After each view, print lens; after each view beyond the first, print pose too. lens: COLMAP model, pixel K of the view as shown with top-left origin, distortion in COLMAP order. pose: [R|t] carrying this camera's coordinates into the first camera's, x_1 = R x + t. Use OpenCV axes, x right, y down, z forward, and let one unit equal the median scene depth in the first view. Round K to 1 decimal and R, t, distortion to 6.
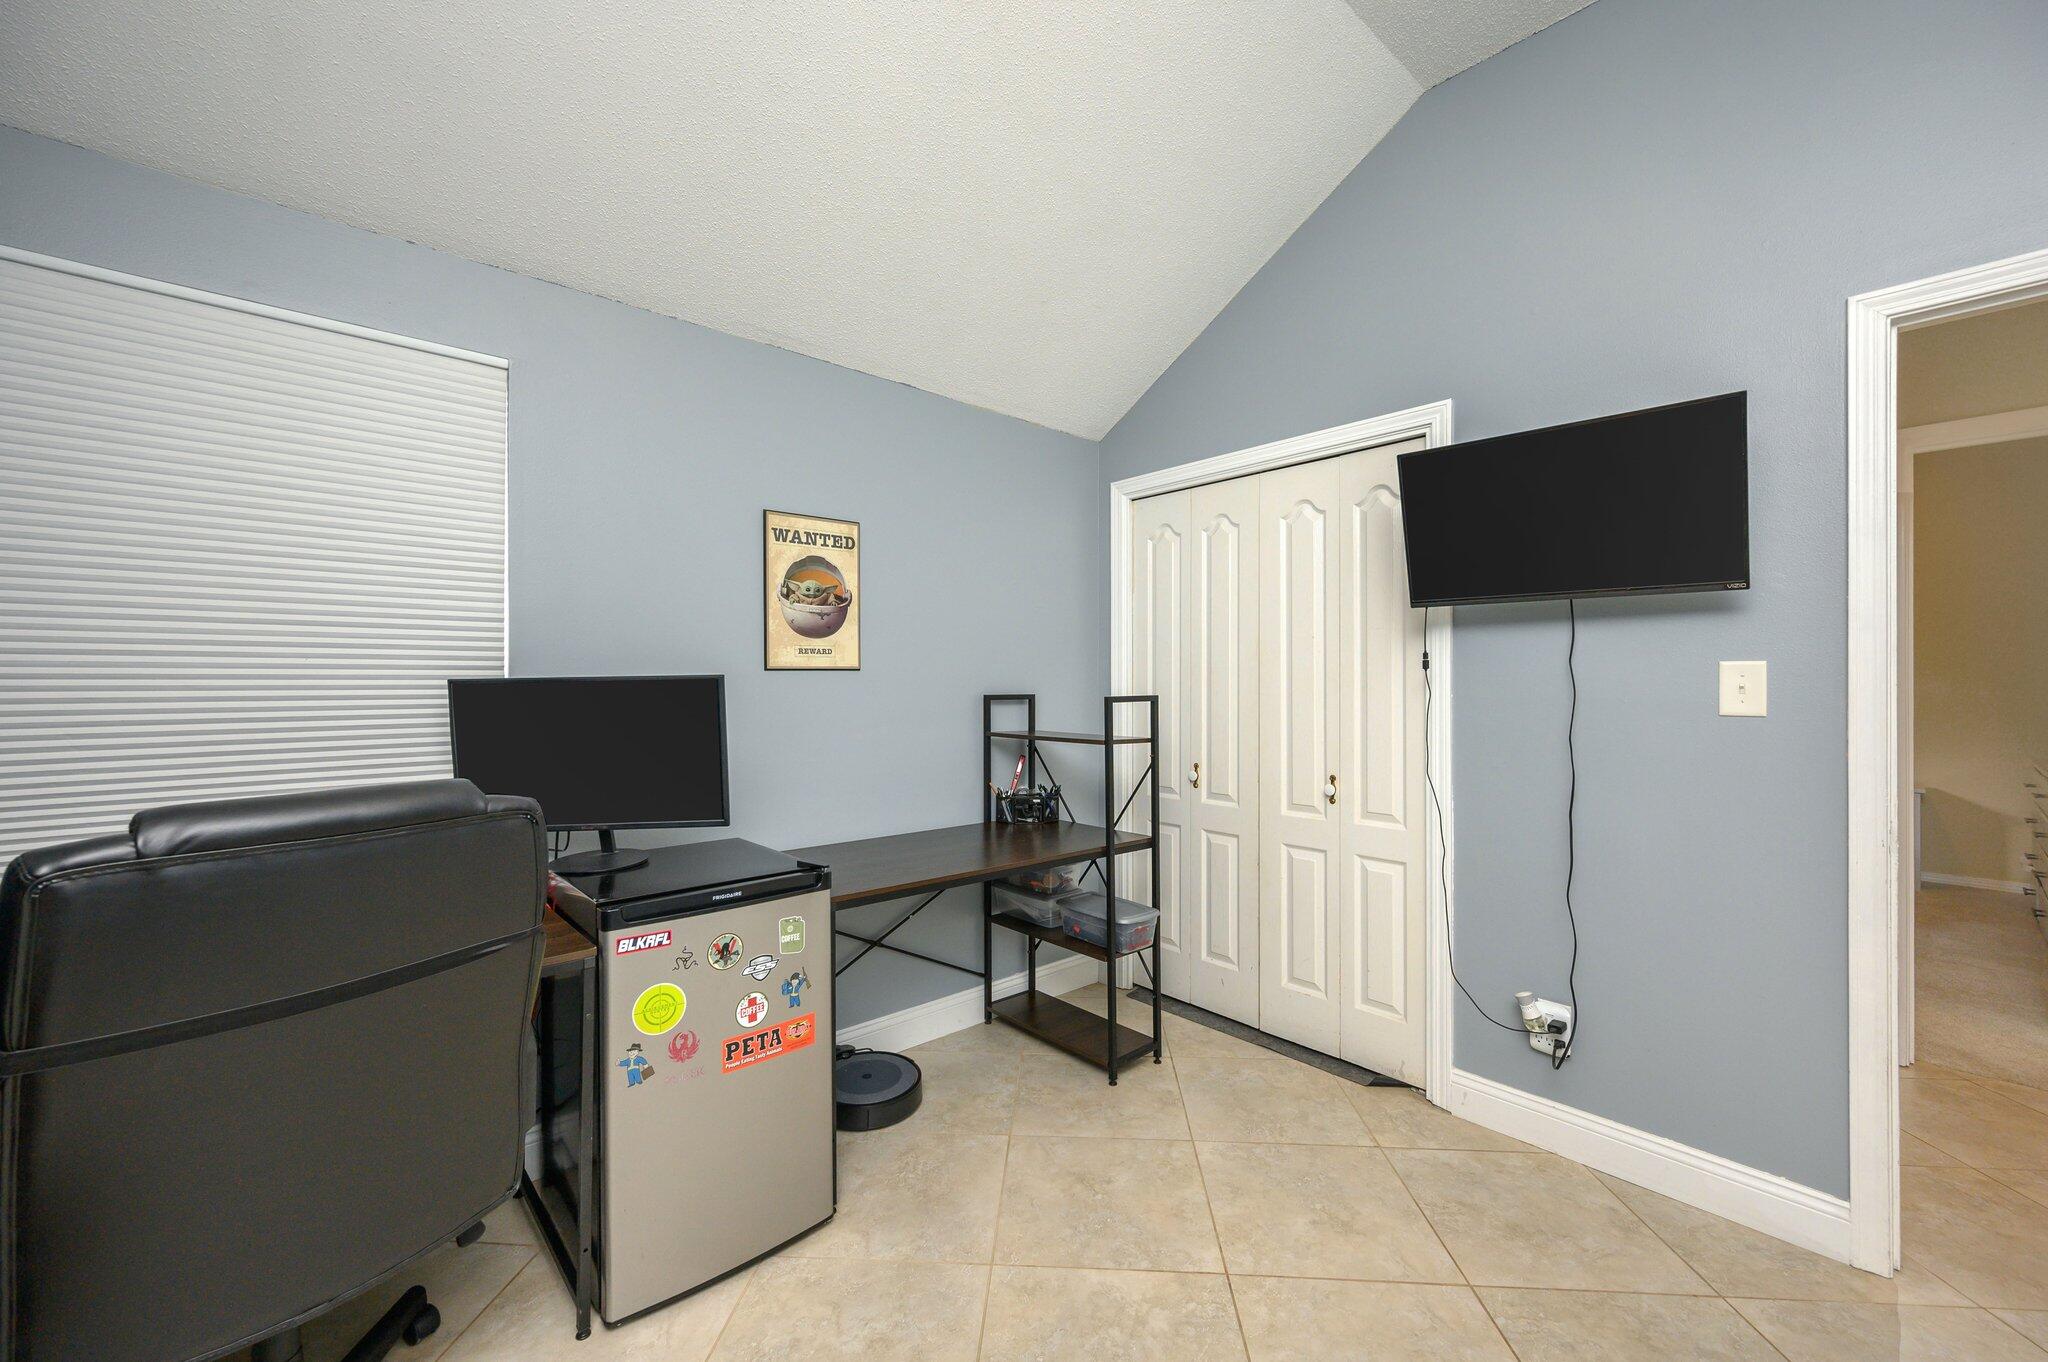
lens RADIAL K [[812.3, 0, 1016.3], [0, 812.3, 683.6], [0, 0, 1]] dist [0.000046, 0.000206]
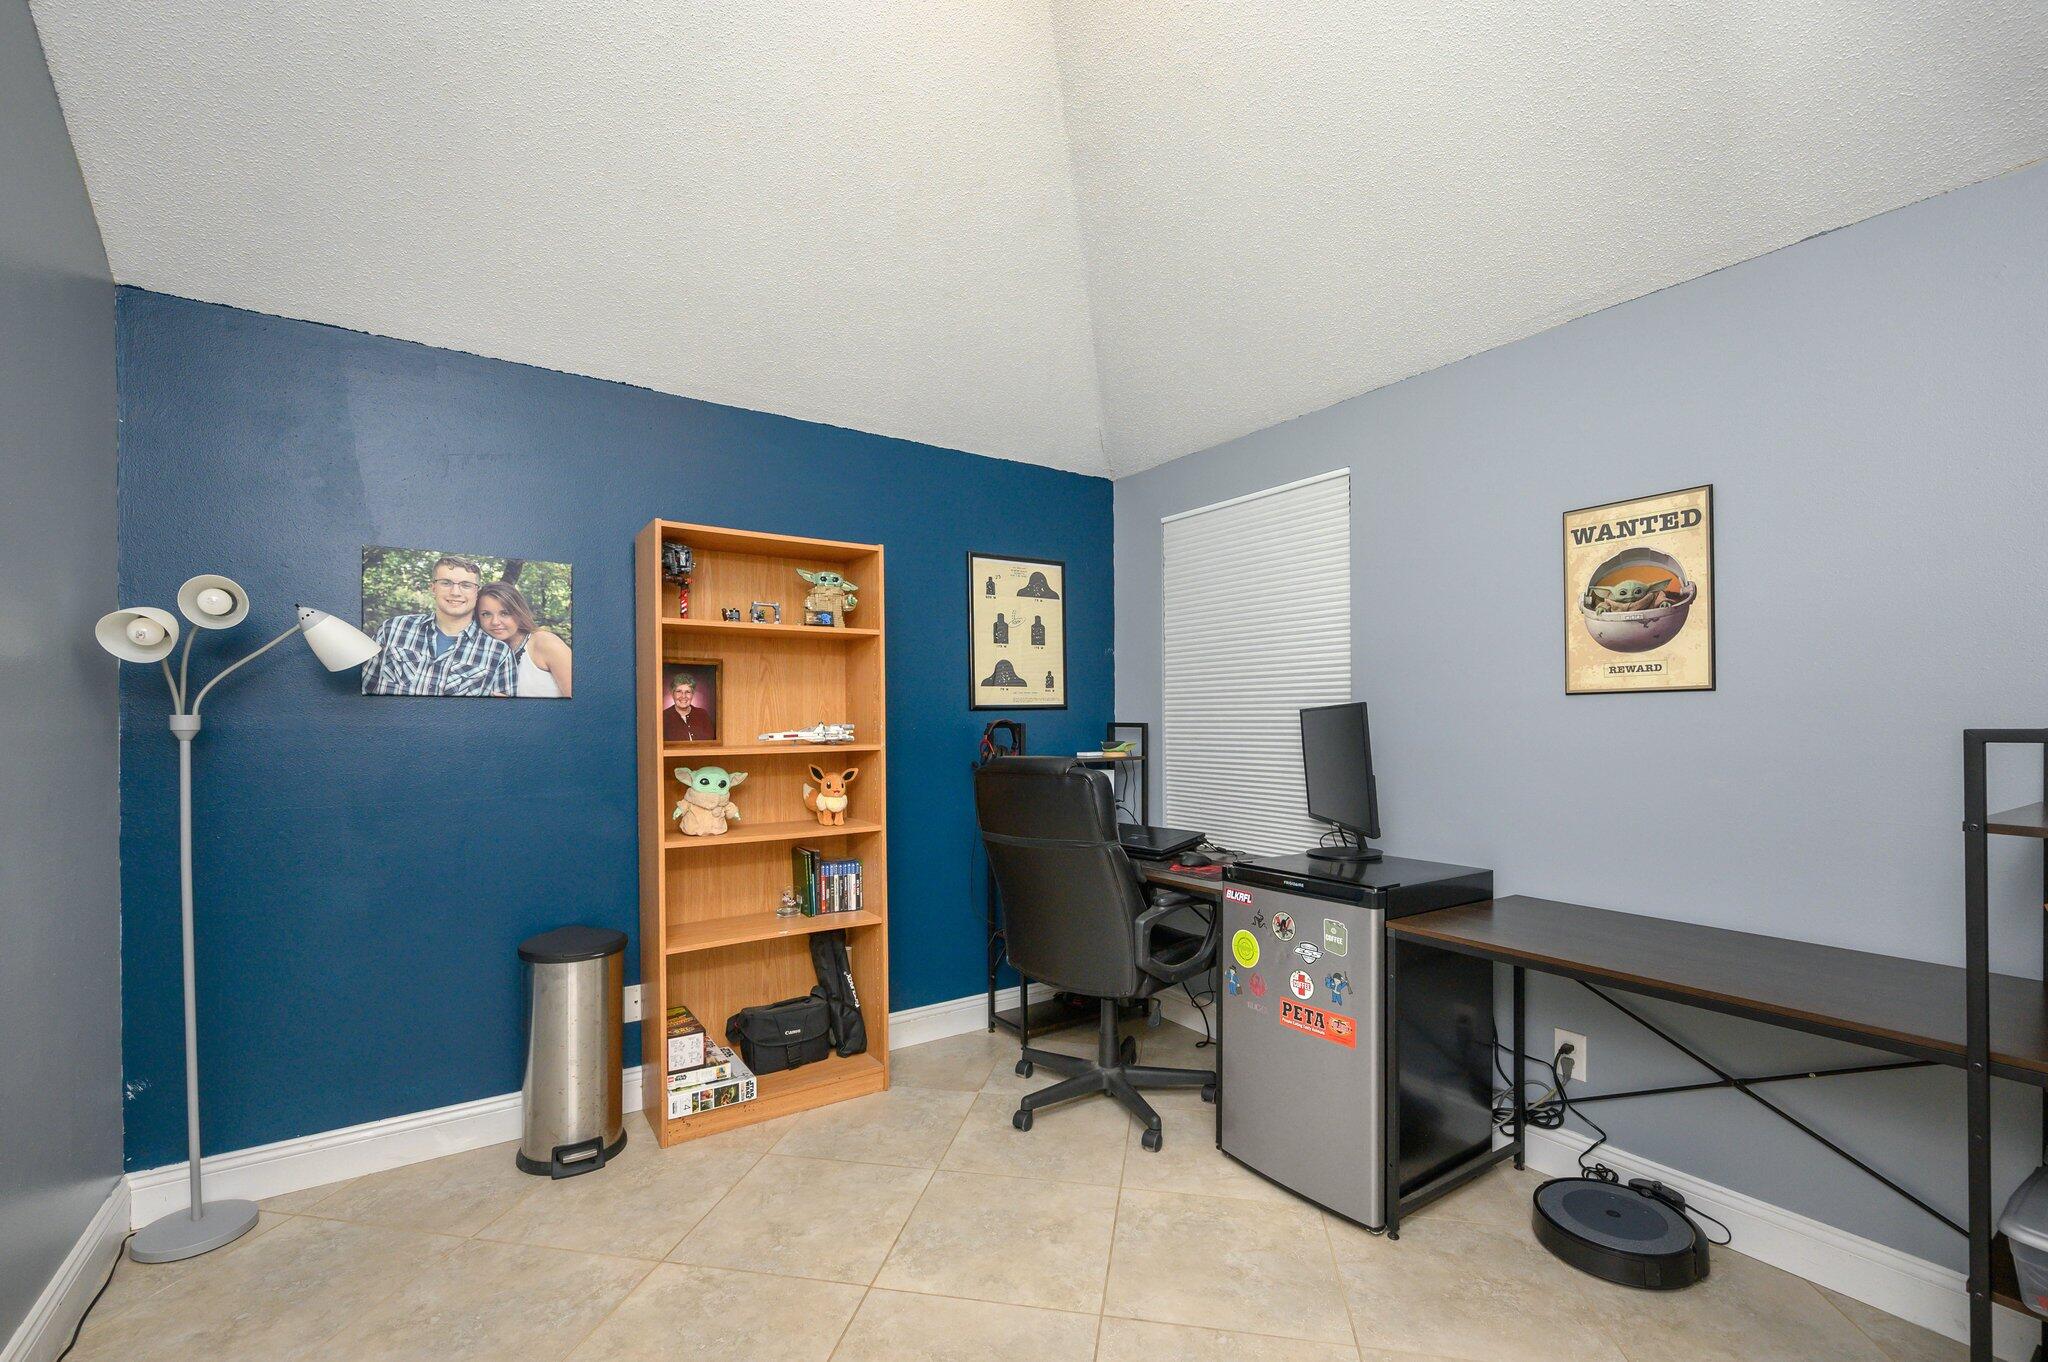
lens RADIAL K [[873.5, 0, 1024.3], [0, 873.5, 710.2], [0, 0, 1]] dist [0.003269, 0.000005]
pose [[-0.128131, -0.004129, -0.991749, 0.689803], [0.004231, 0.999980, -0.004710, 0.002436], [0.991748, -0.004799, -0.128111, 0.526637]]
